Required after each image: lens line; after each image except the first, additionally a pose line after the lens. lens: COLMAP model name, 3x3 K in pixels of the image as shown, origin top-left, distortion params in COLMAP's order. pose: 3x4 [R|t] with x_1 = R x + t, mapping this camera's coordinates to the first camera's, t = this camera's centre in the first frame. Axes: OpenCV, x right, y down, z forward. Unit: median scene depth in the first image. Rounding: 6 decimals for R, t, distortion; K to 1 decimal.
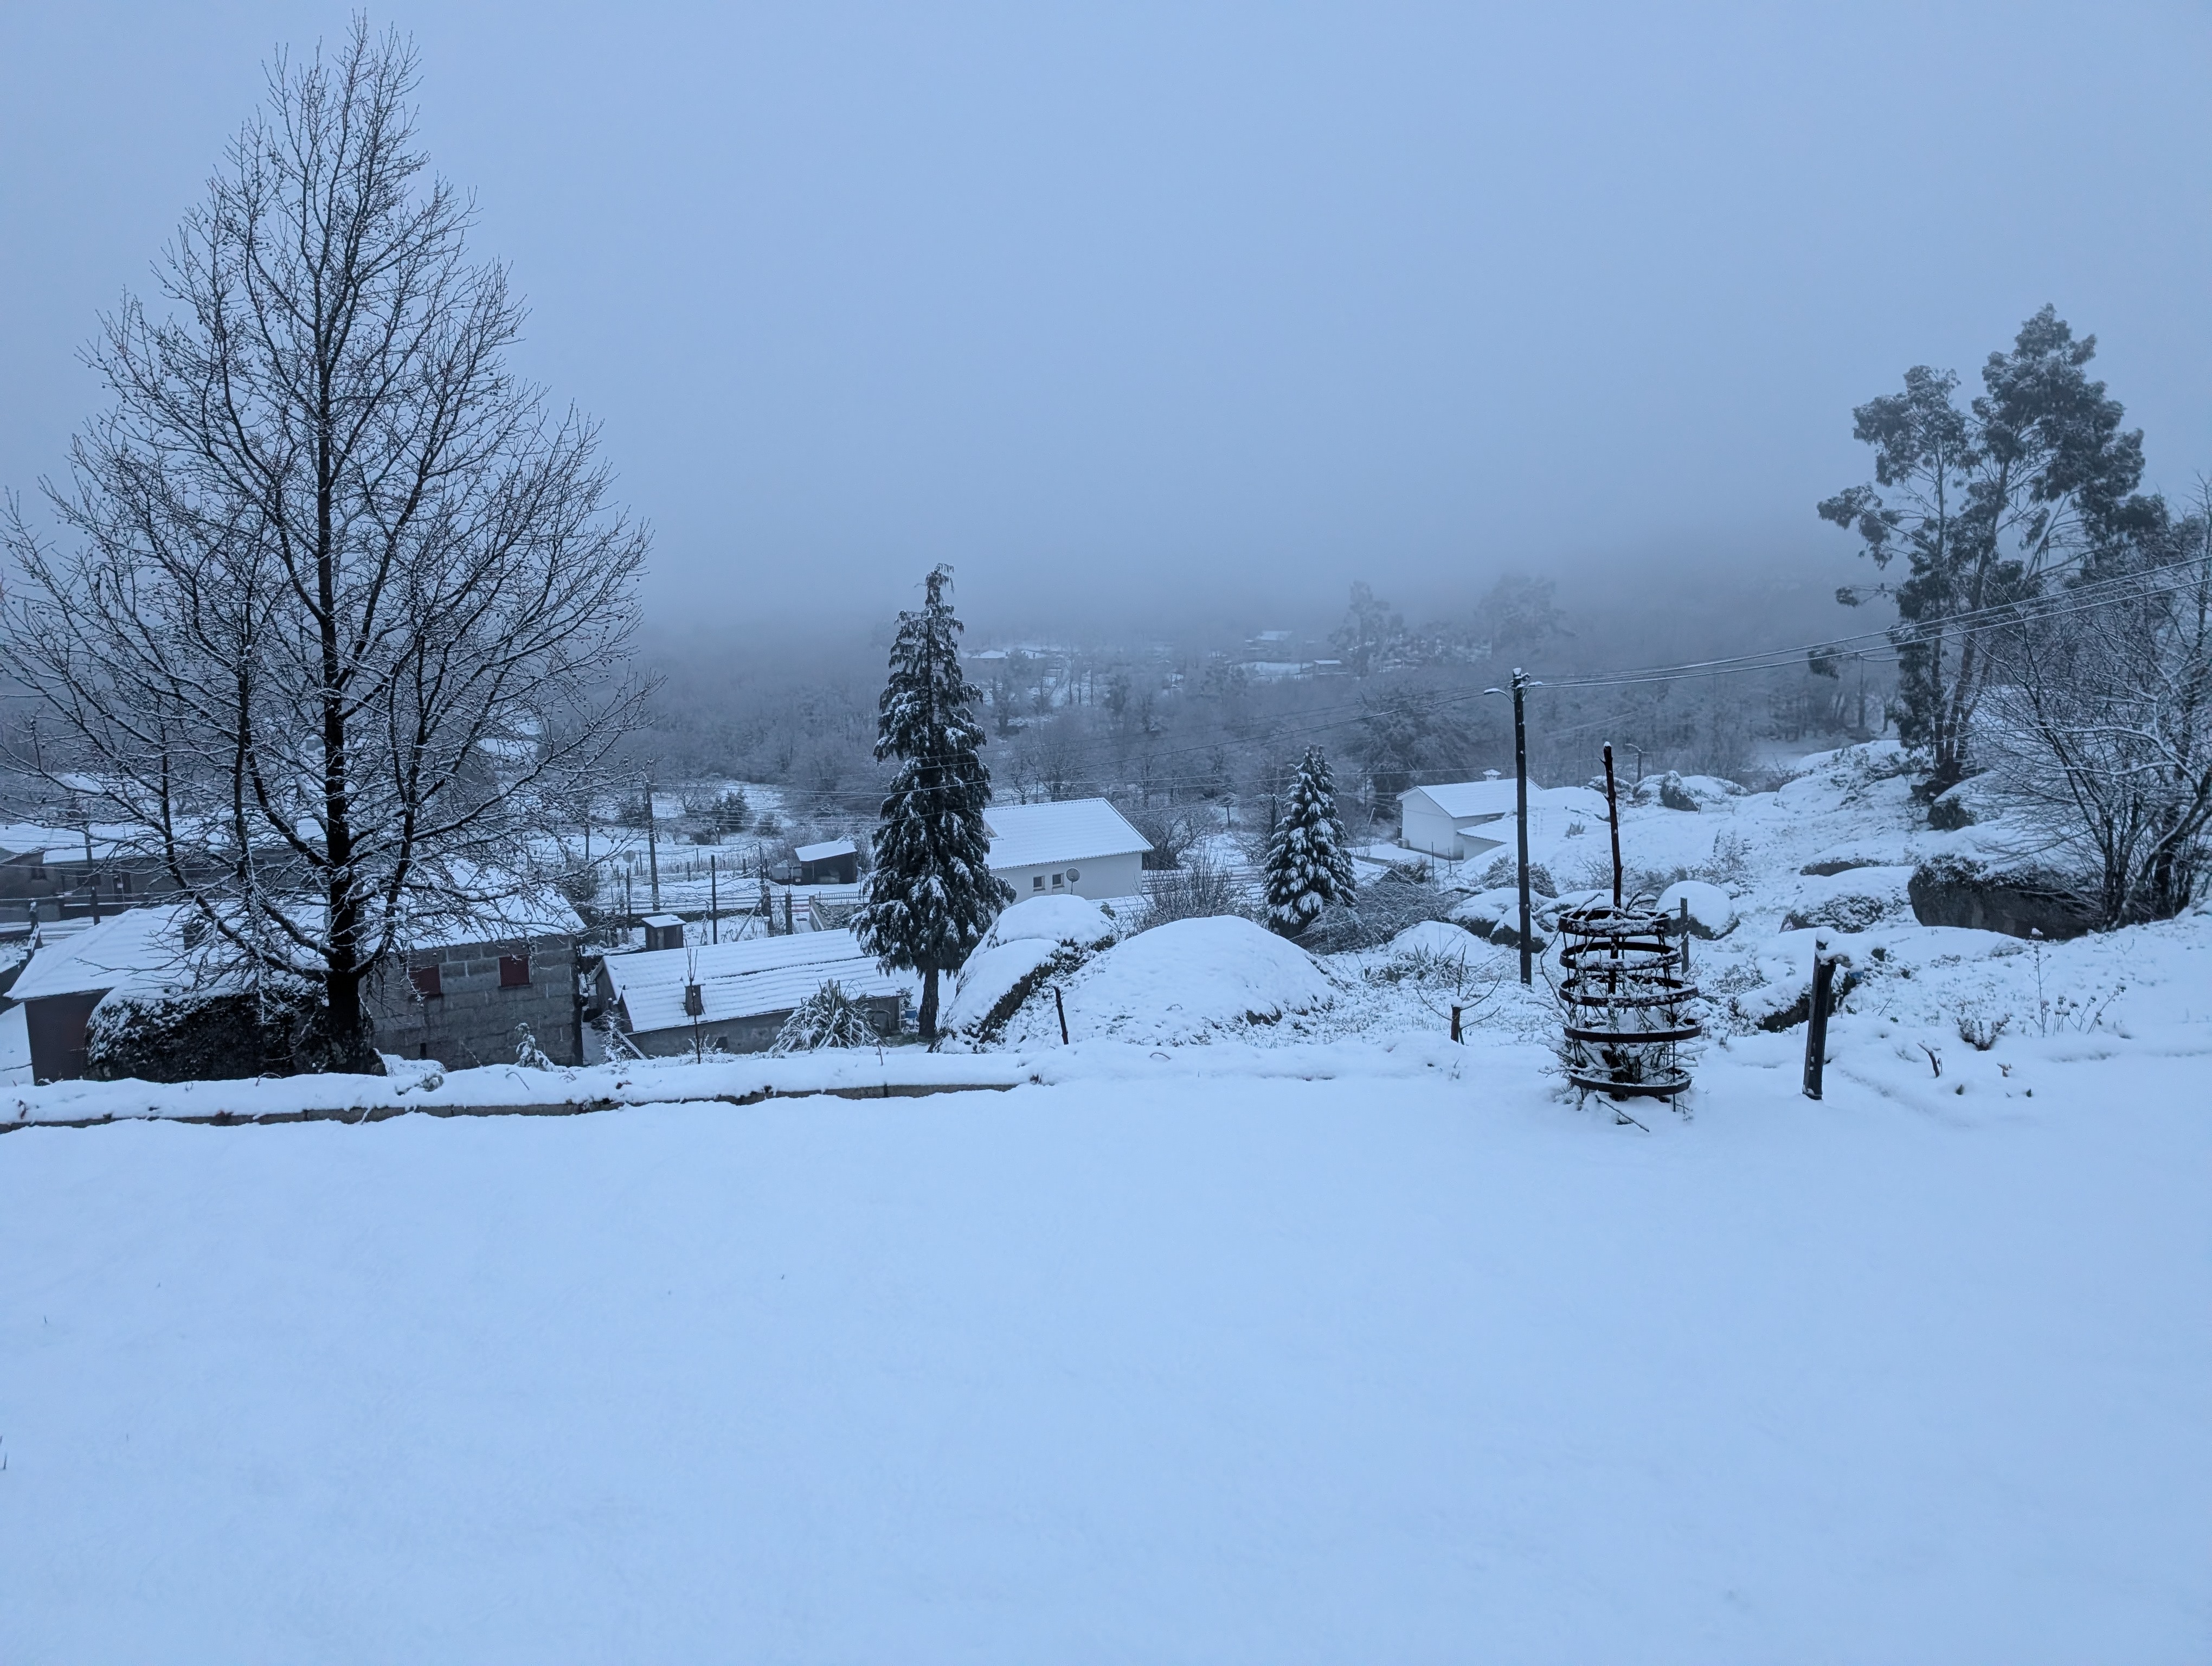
lens RADIAL K [[1594.3, 0, 1104.6], [0, 1594.3, 836.2], [0, 0, 1]] dist [0.038341, -0.038237]
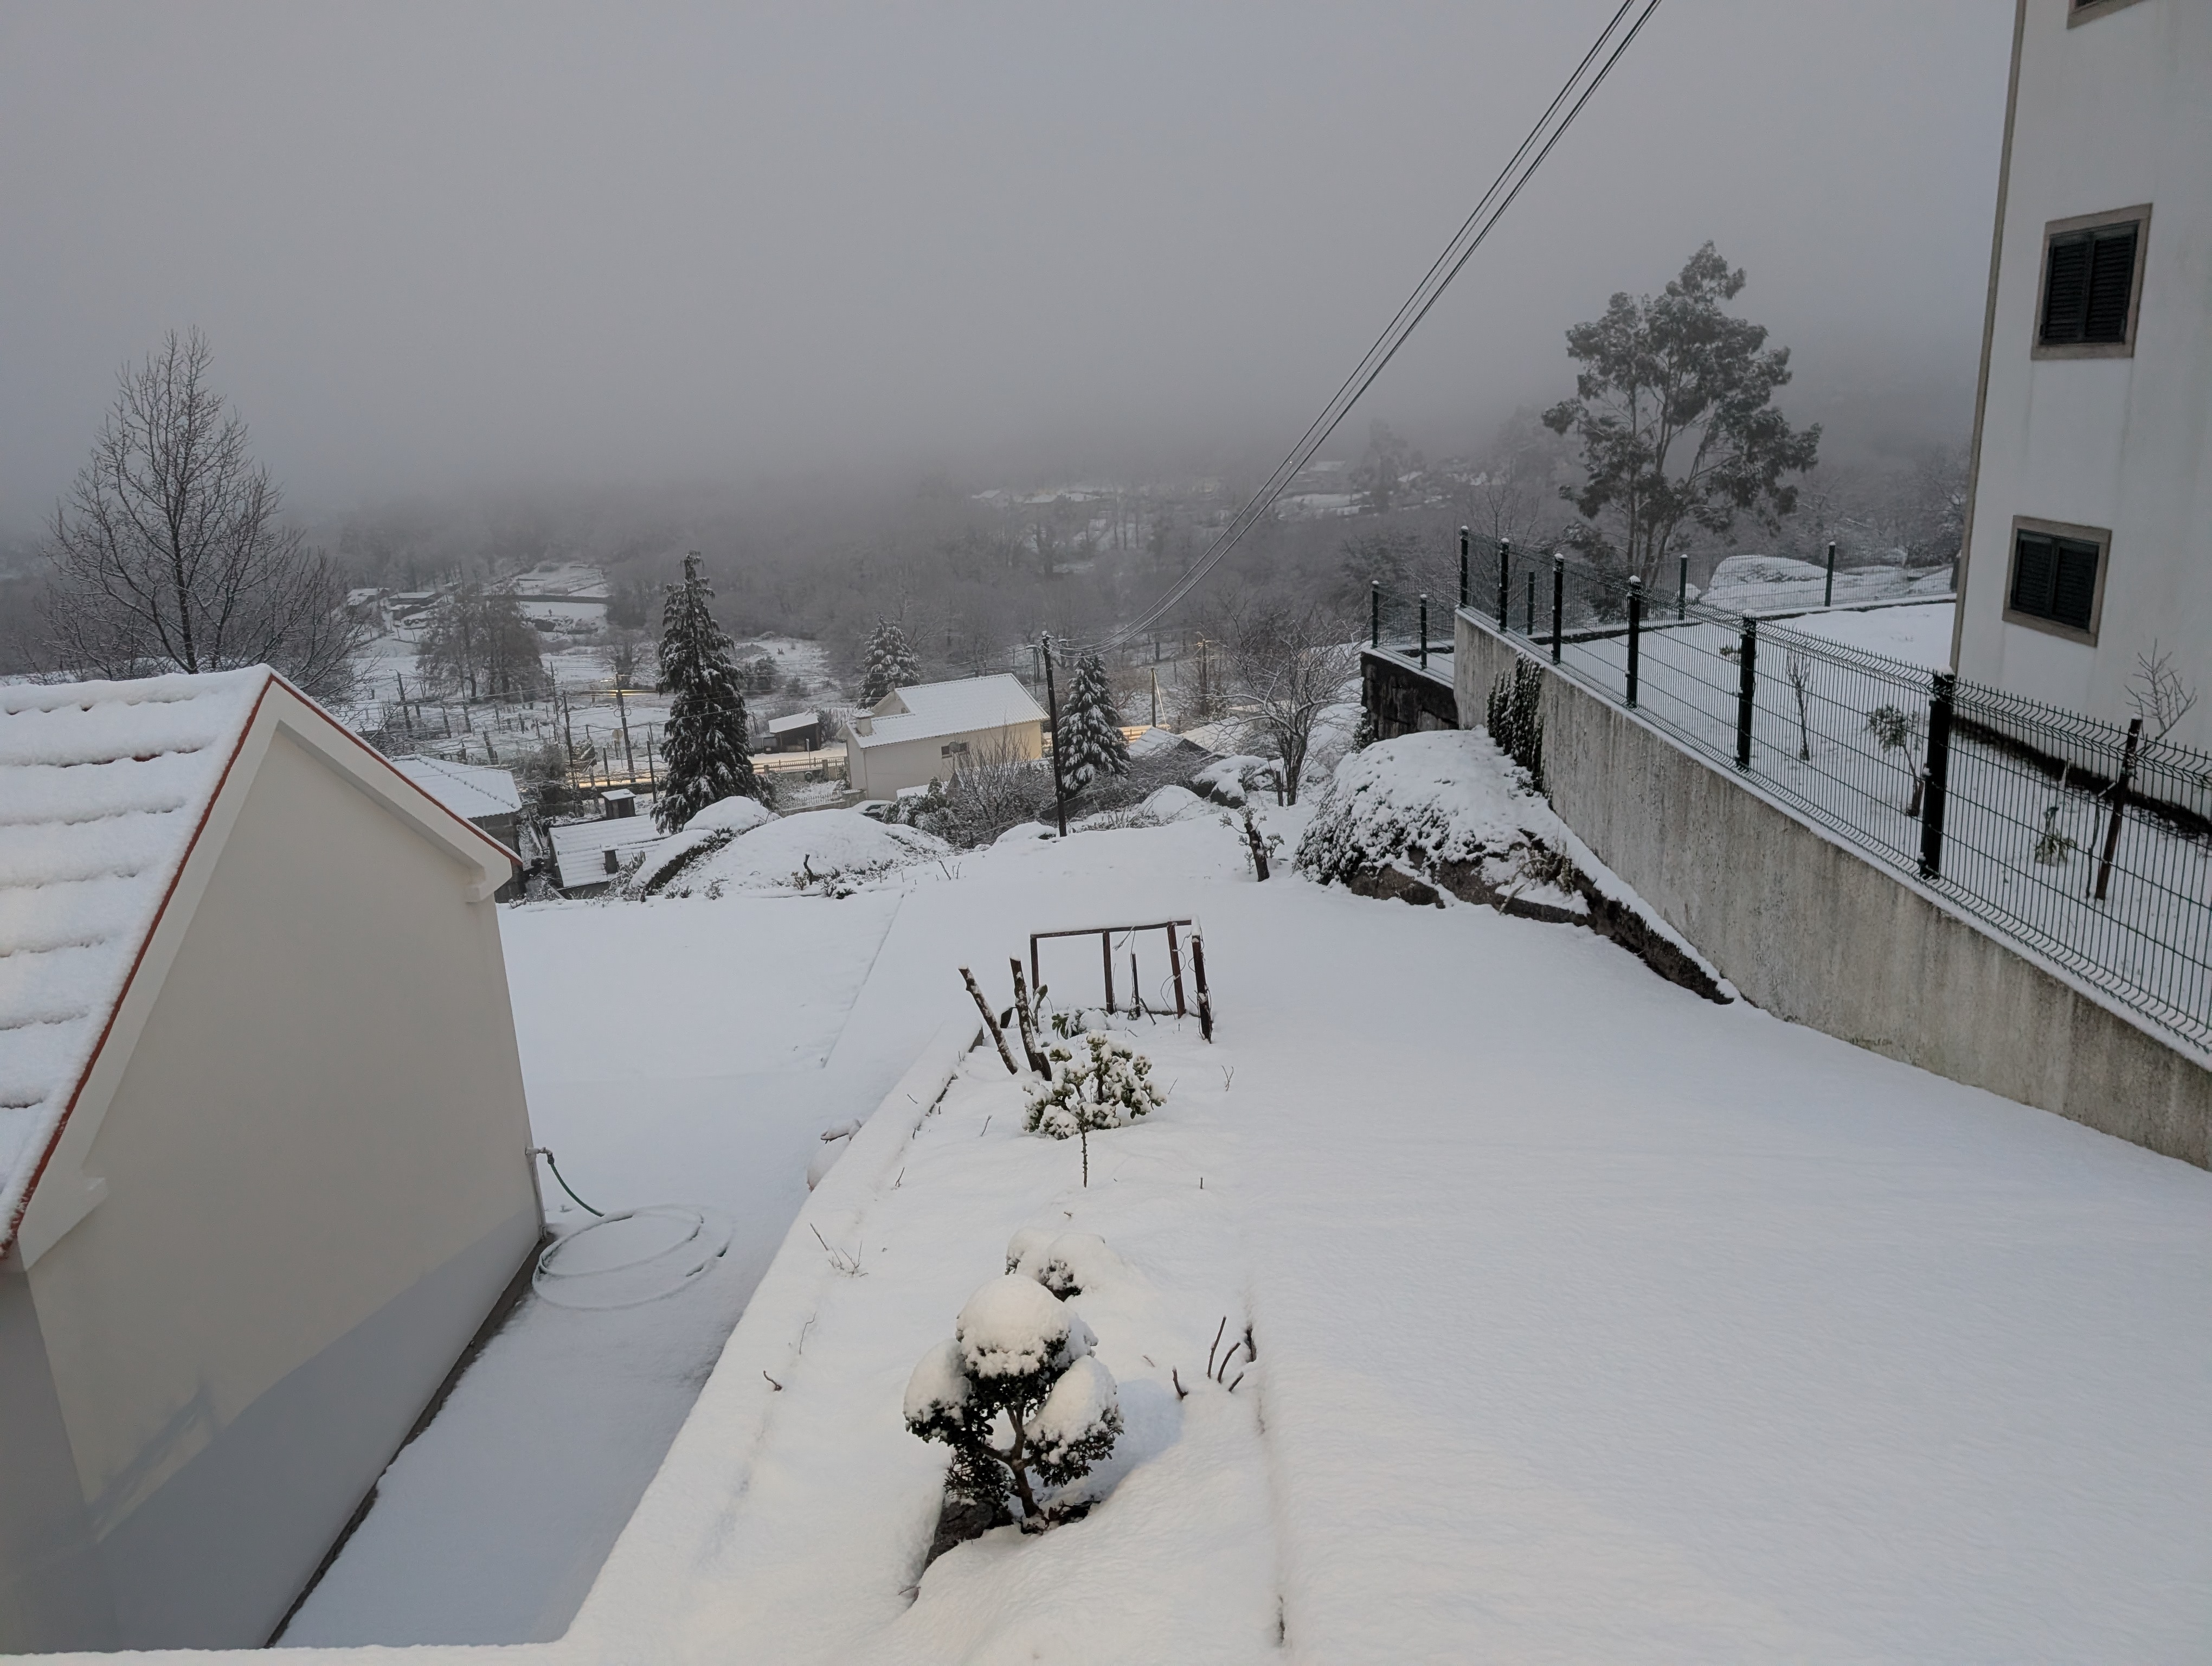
lens RADIAL K [[1594.3, 0, 1087.8], [0, 1594.3, 844.9], [0, 0, 1]] dist [0.038341, -0.038237]
pose [[0.997459, -0.026027, -0.066317, 0.210728], [0.033016, 0.993756, 0.106578, -0.035097], [0.063129, -0.108497, 0.992090, -0.245390]]
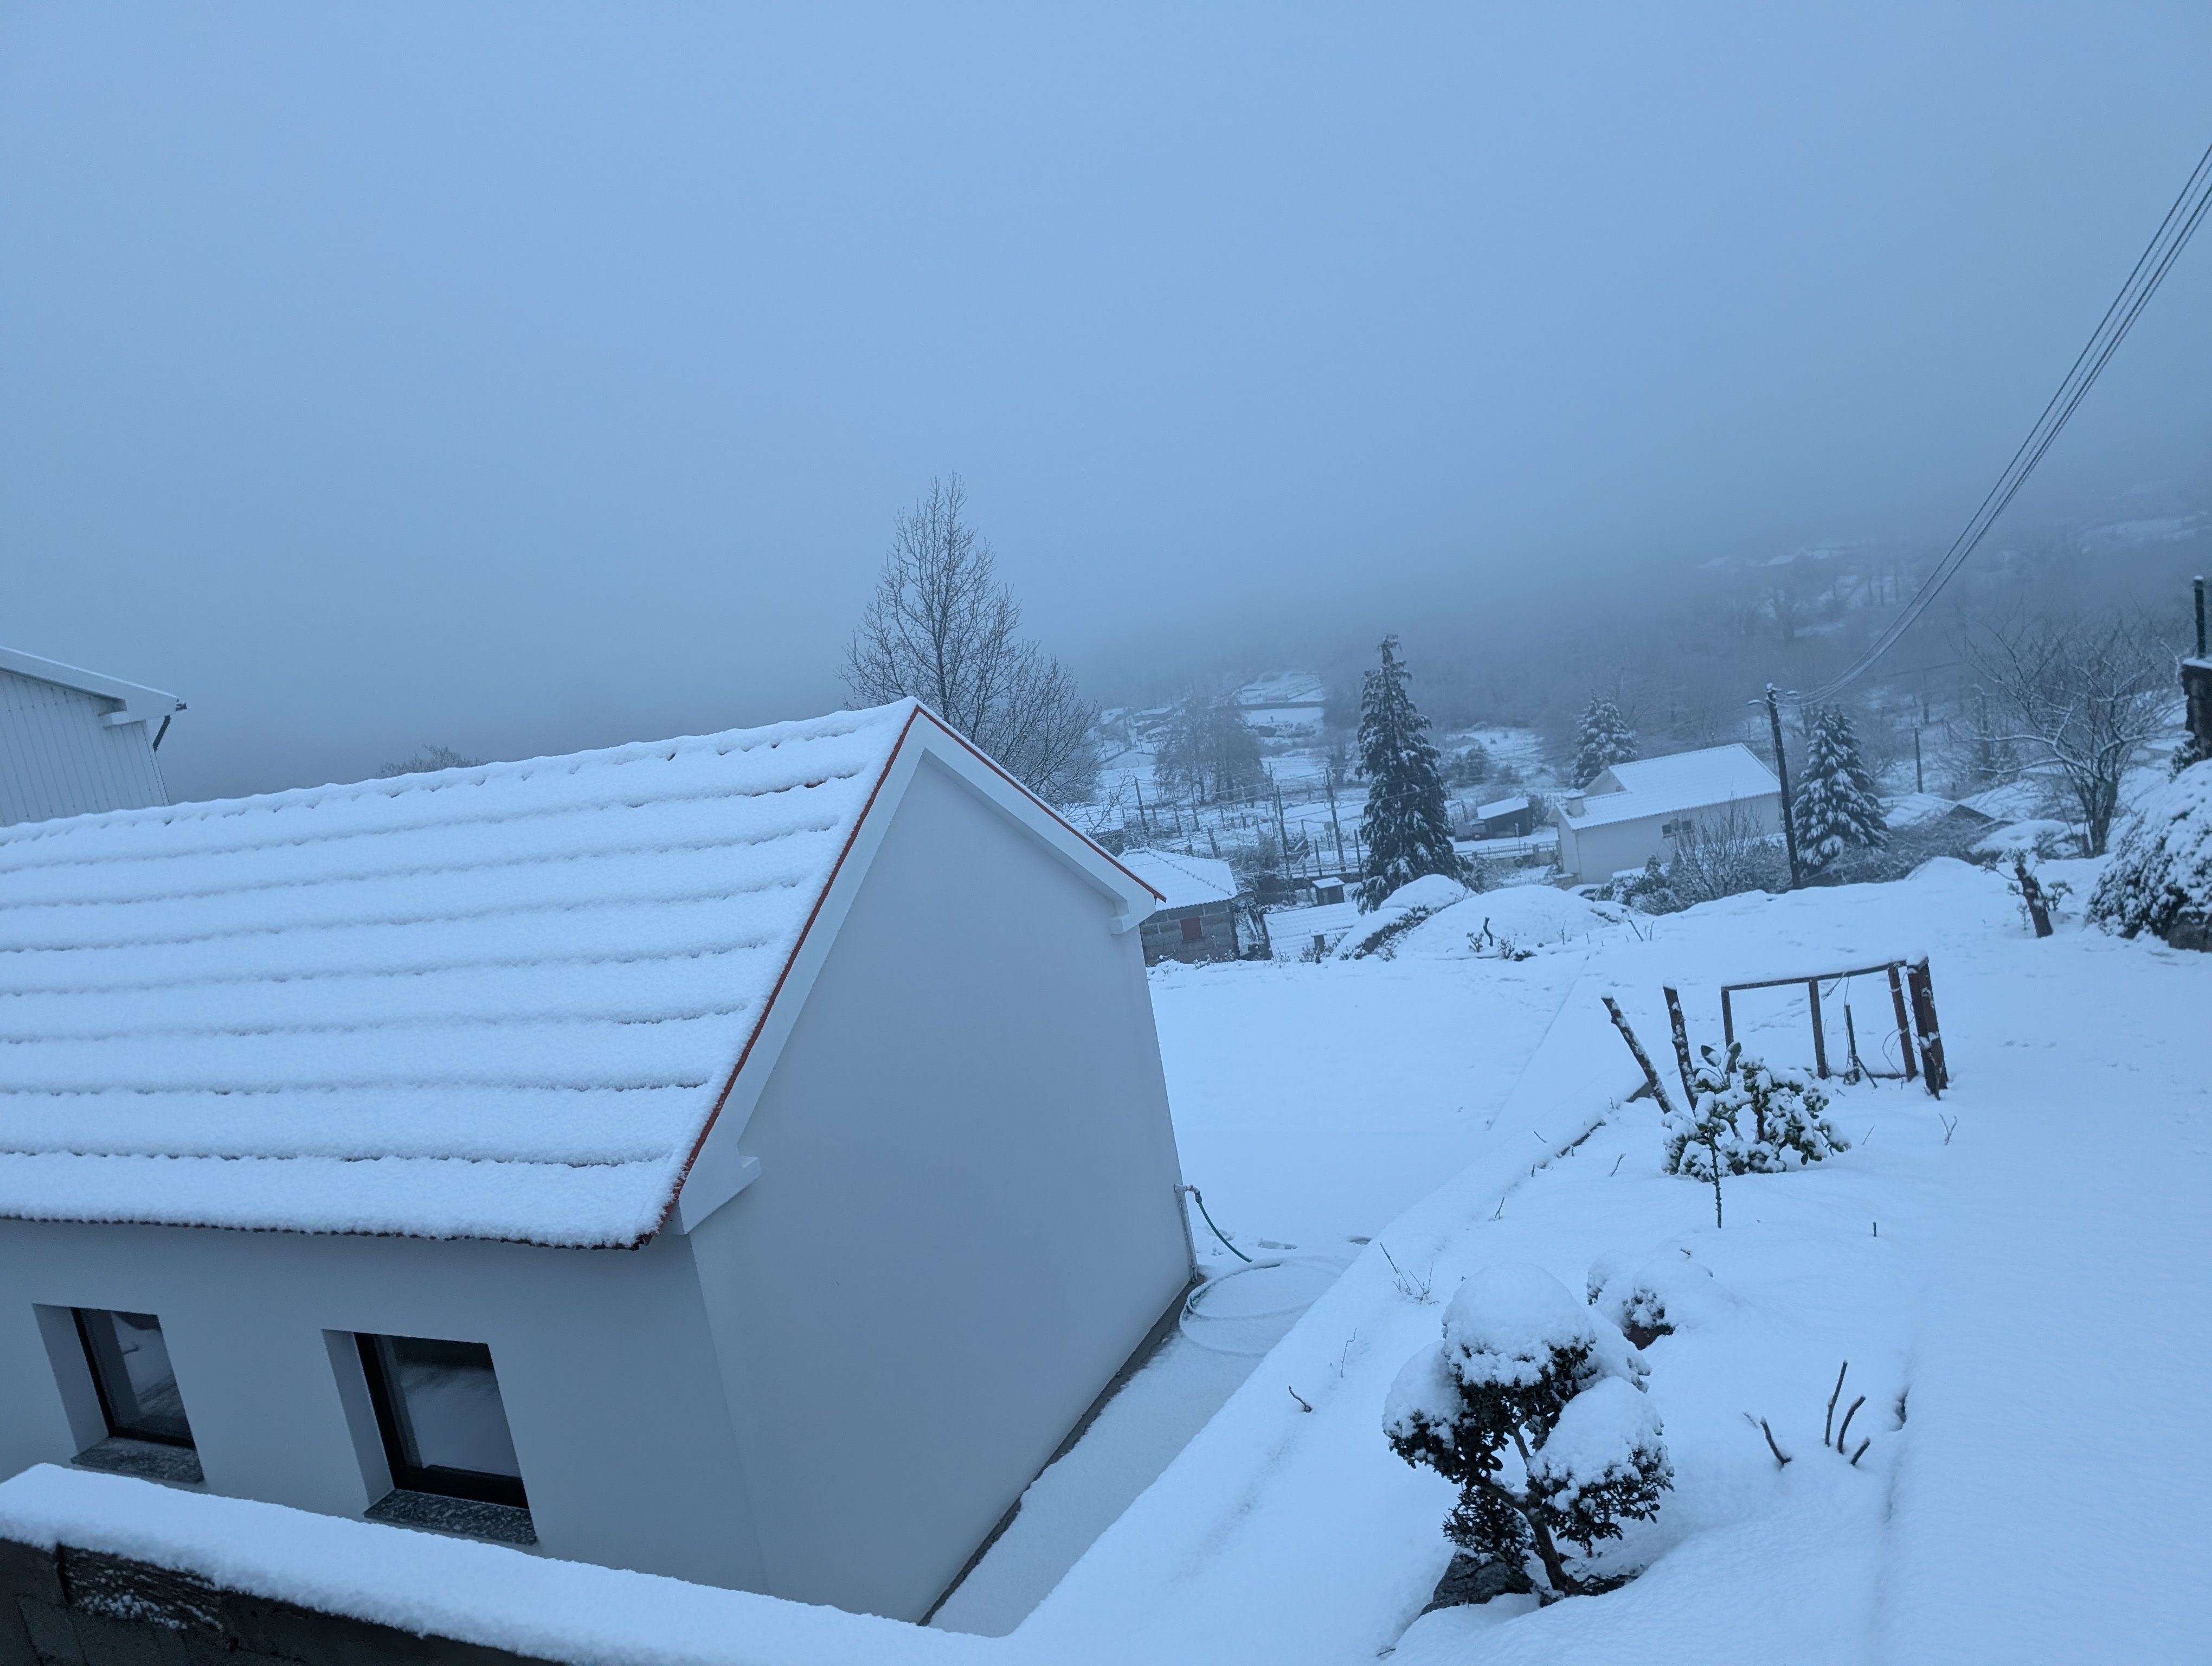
lens RADIAL K [[1594.3, 0, 1084.9], [0, 1594.3, 847.4], [0, 0, 1]] dist [0.038341, -0.038237]
pose [[0.872427, -0.058940, -0.485177, 0.216386], [0.080689, 0.996449, 0.024041, -0.026110], [0.482037, -0.060122, 0.874085, -0.232760]]
